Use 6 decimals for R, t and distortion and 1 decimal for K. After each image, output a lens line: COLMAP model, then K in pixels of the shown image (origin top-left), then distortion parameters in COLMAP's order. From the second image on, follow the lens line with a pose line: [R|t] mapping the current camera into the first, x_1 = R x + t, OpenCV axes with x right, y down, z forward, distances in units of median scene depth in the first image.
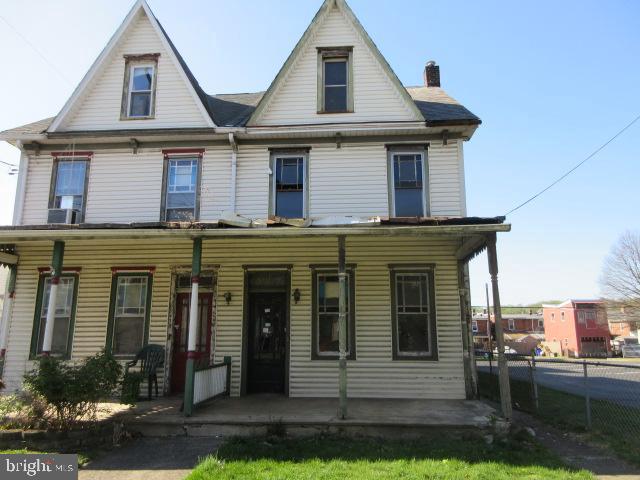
lens RADIAL K [[497.3, 0, 320.0], [0, 497.3, 240.0], [0, 0, 1]] dist [0.025191, 0.001682]
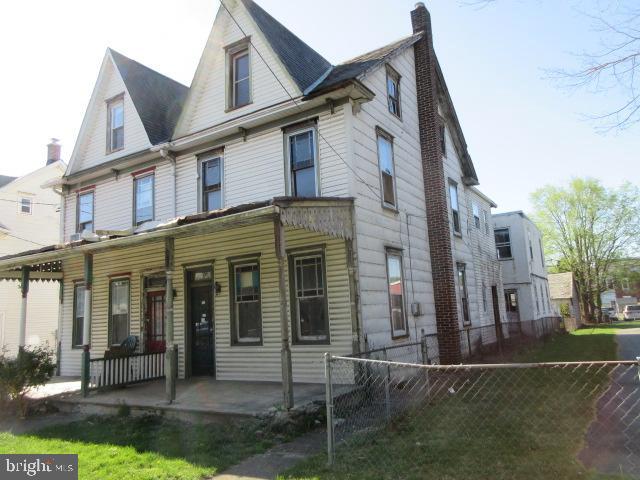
lens RADIAL K [[477.6, 0, 320.0], [0, 477.6, 240.0], [0, 0, 1]] dist [0.014222, 0.002949]
pose [[0.881670, -0.120679, -0.456174, 0.621108], [0.153333, 0.987551, 0.035102, 0.006230], [0.446259, -0.100895, 0.889198, 0.176994]]
